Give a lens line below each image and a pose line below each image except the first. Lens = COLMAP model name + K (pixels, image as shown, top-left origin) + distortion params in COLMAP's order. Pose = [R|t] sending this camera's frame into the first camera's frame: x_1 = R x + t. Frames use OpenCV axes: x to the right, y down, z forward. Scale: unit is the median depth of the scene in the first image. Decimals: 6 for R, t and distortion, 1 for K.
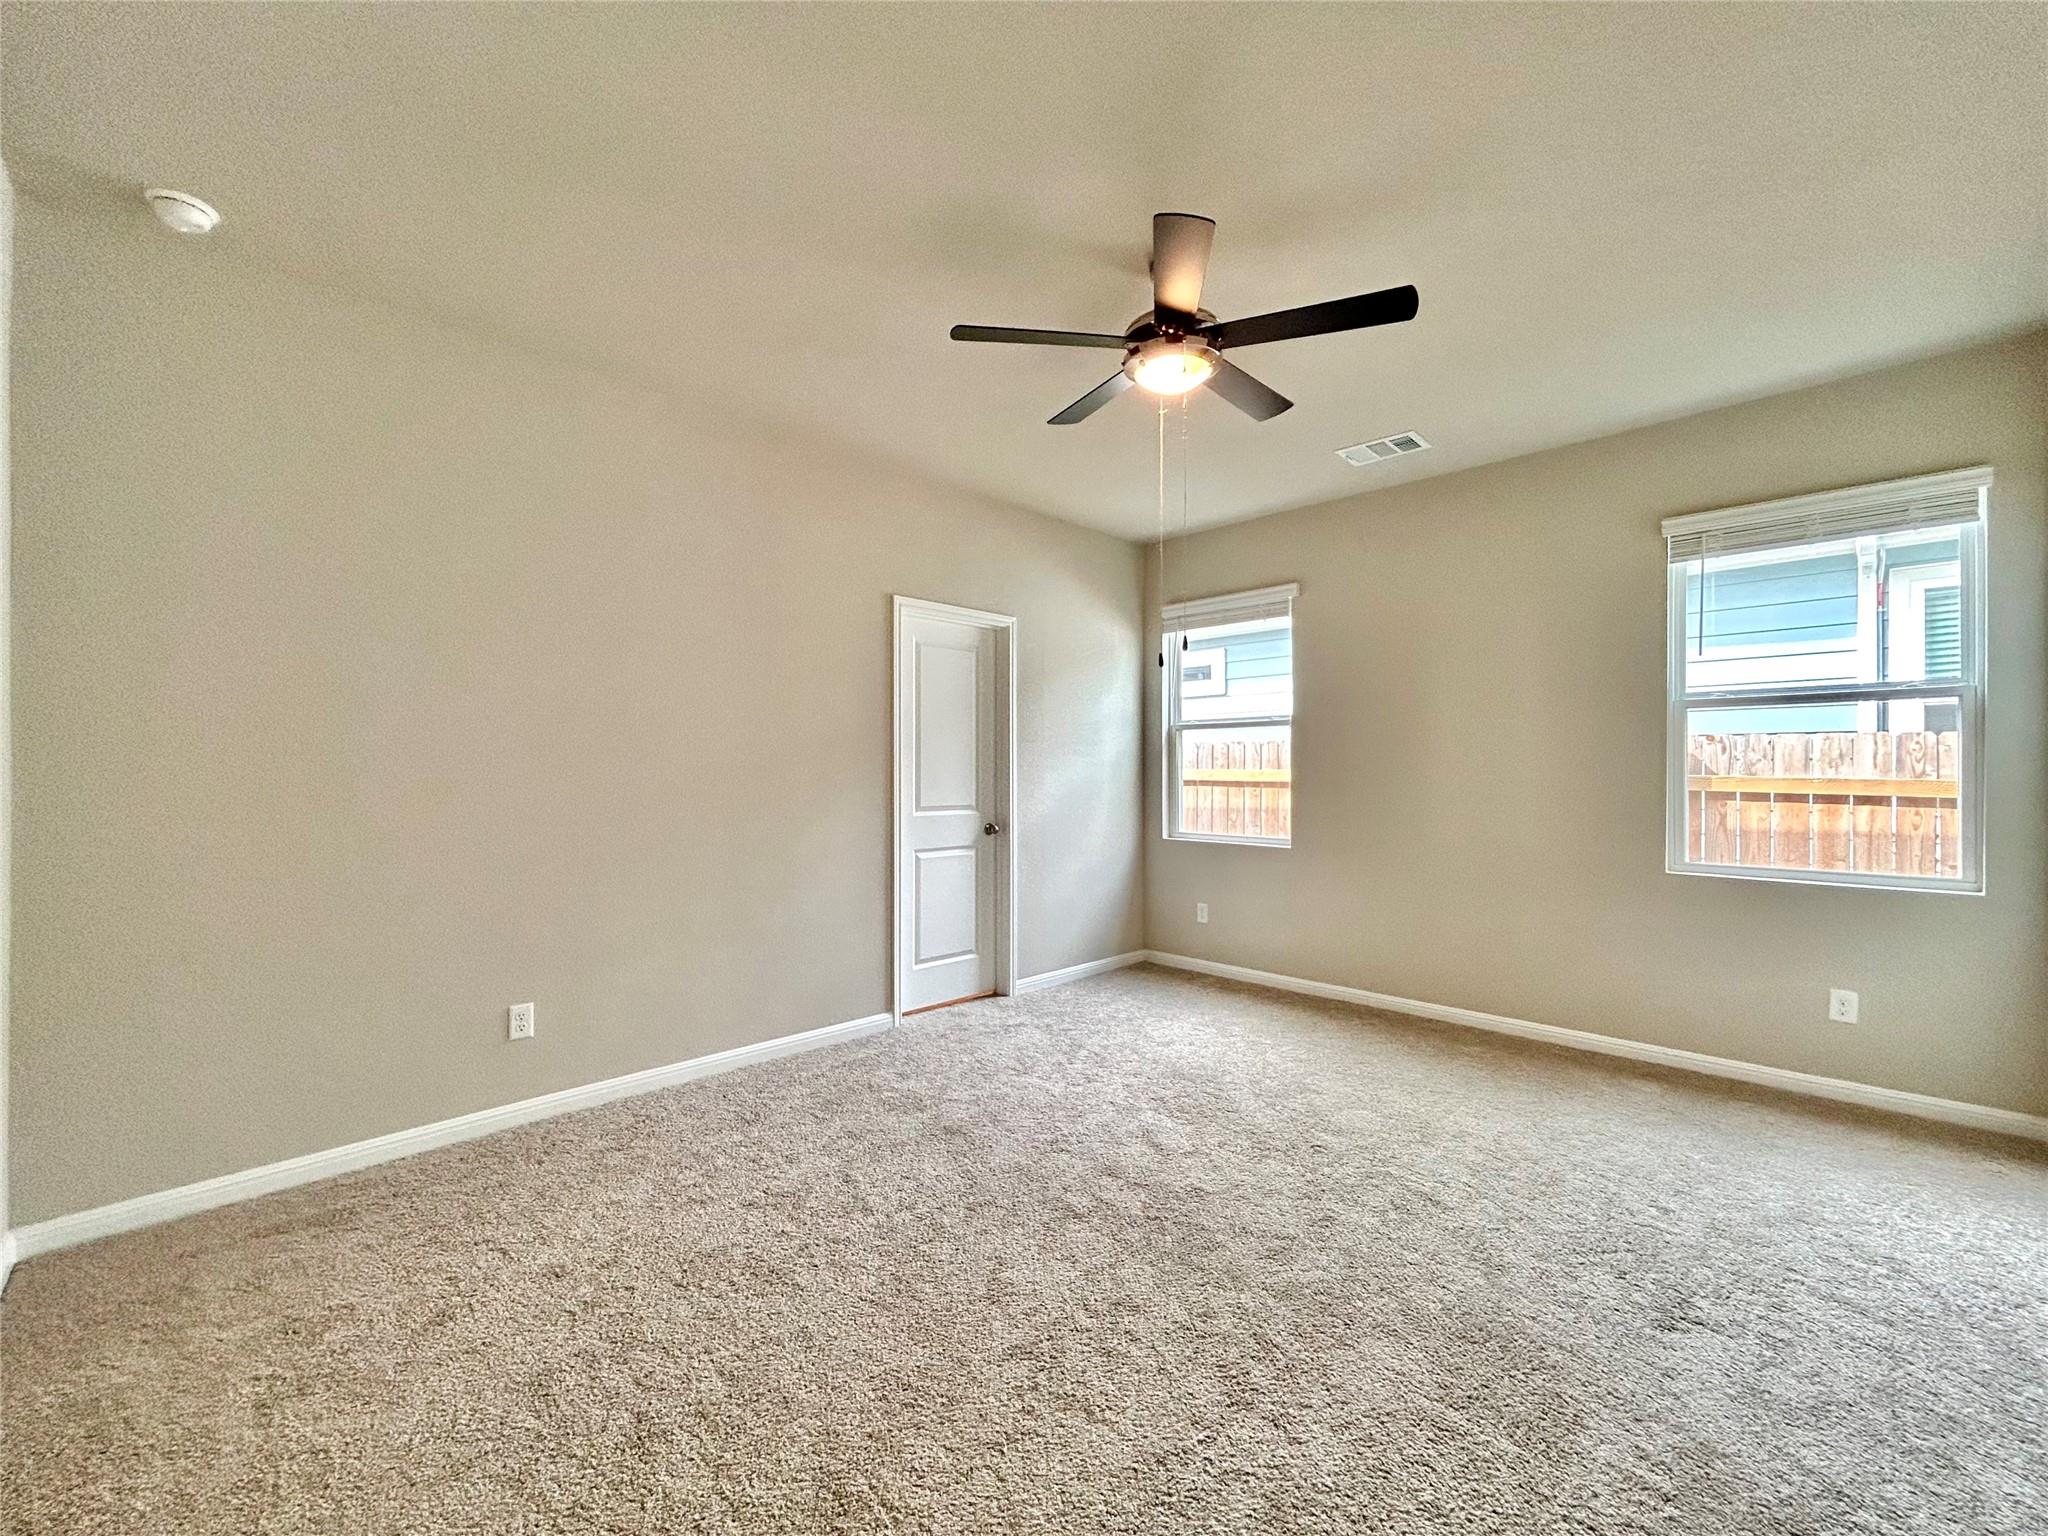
lens RADIAL K [[830.8, 0, 1025.3], [0, 830.8, 771.0], [0, 0, 1]] dist [-0.001400, 0.000315]
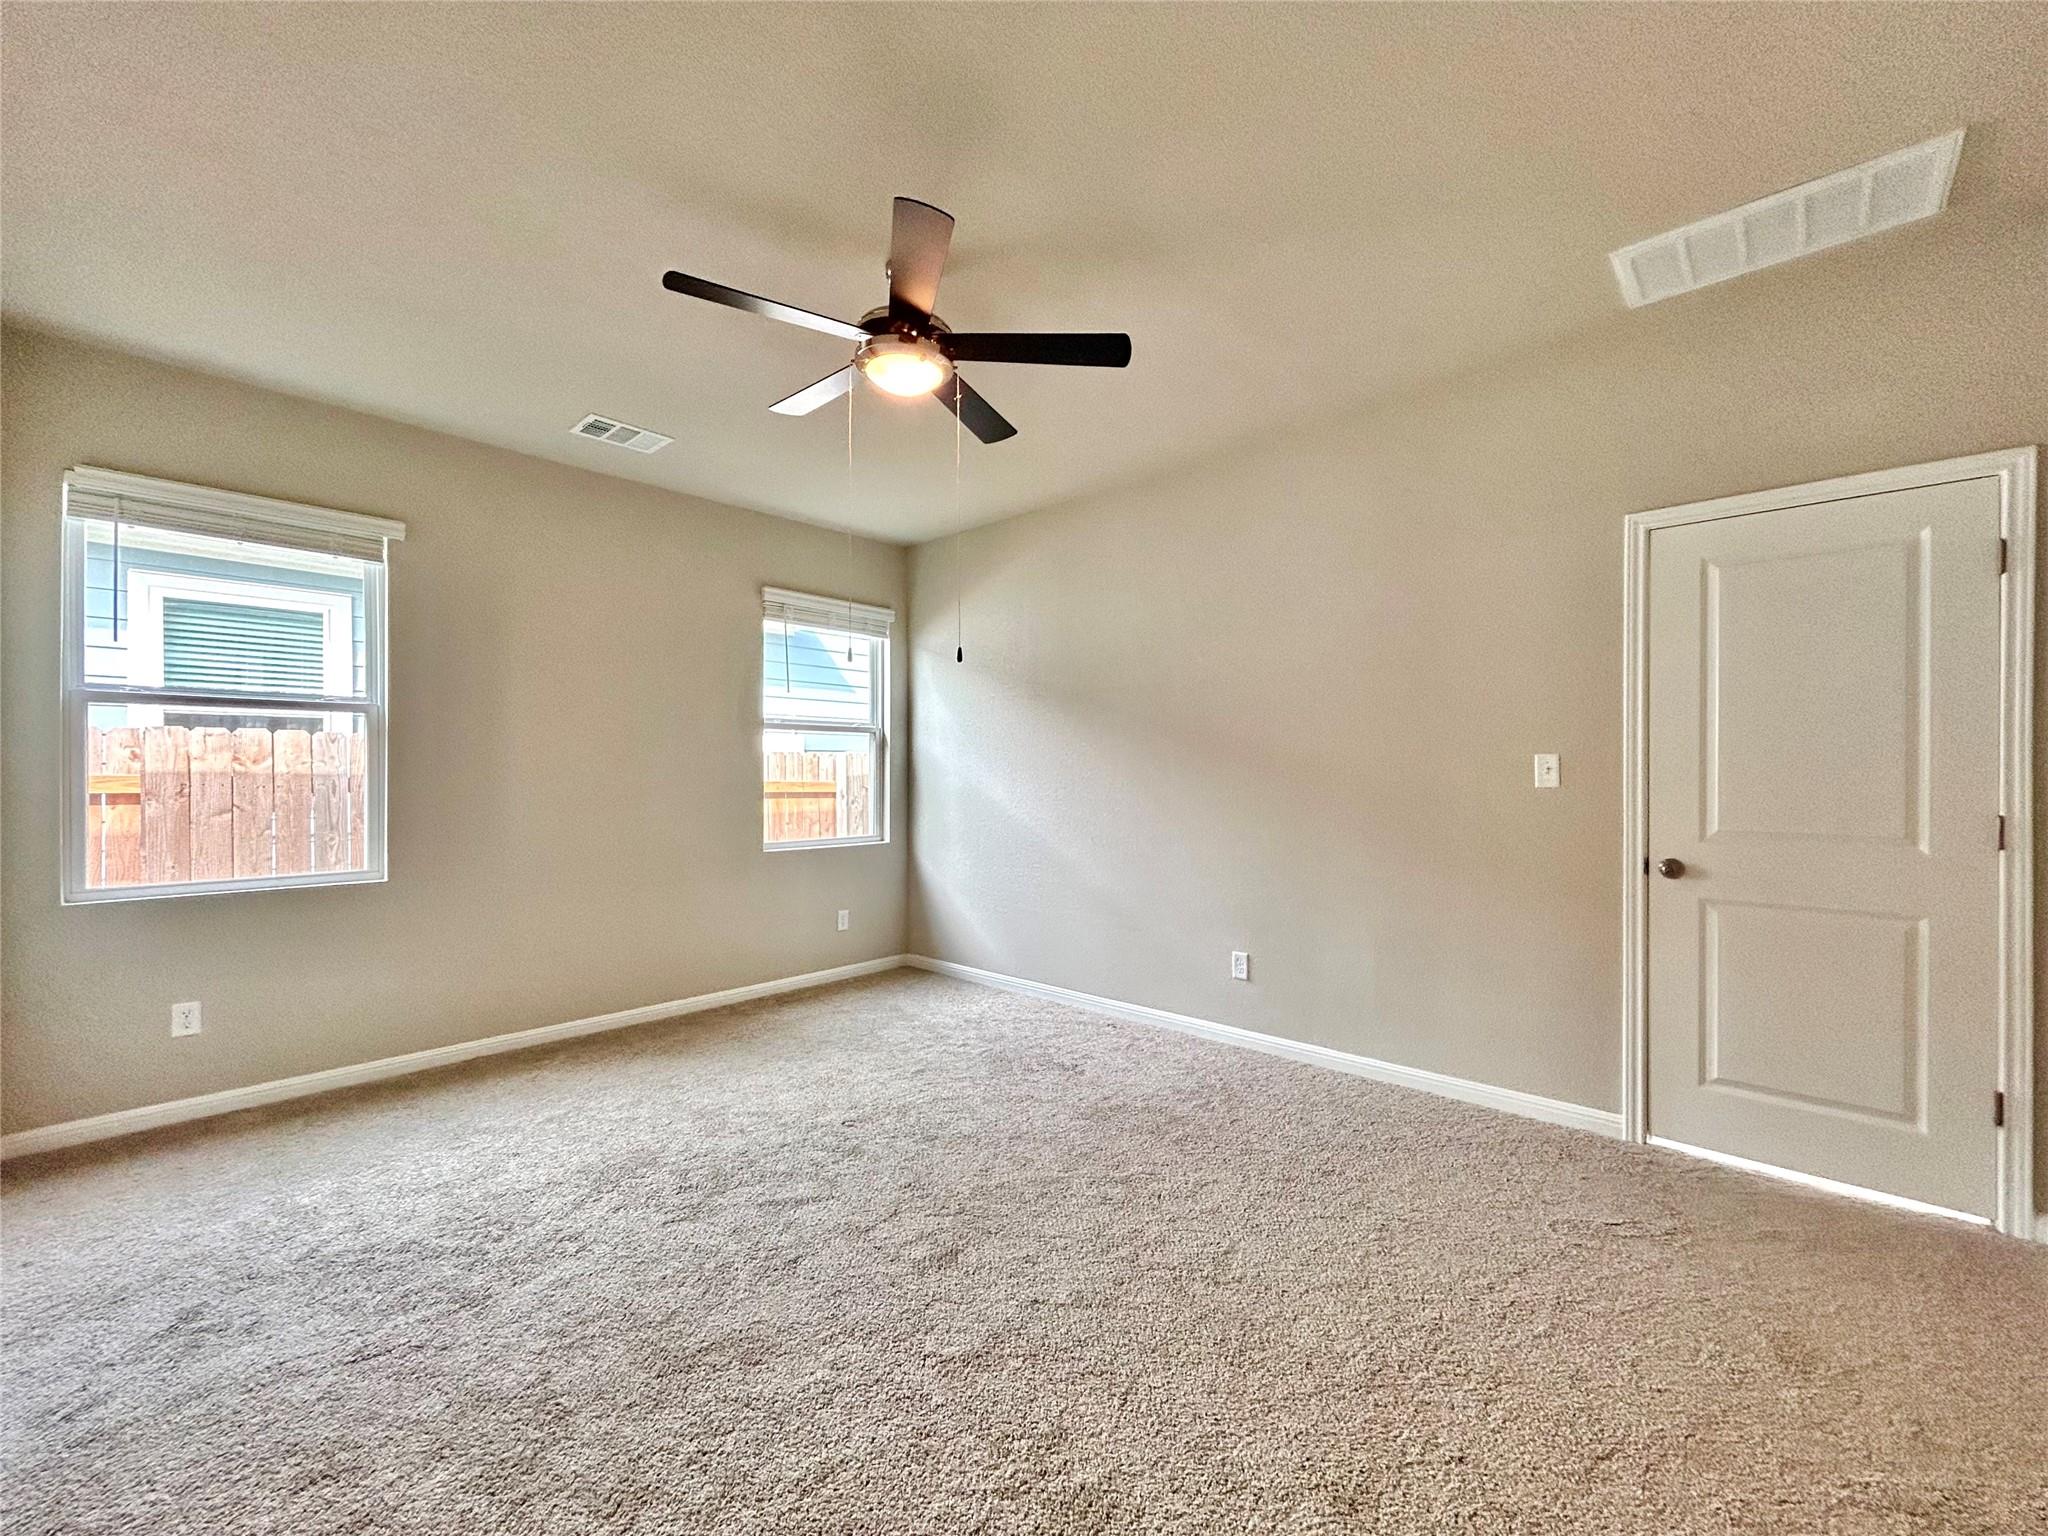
lens RADIAL K [[830.8, 0, 1025.3], [0, 830.8, 771.0], [0, 0, 1]] dist [-0.001400, 0.000315]
pose [[-0.031586, 0.002730, 0.999497, -0.578923], [0.002248, 0.999994, -0.002660, -0.001806], [-0.999499, 0.002163, -0.031592, 0.627082]]
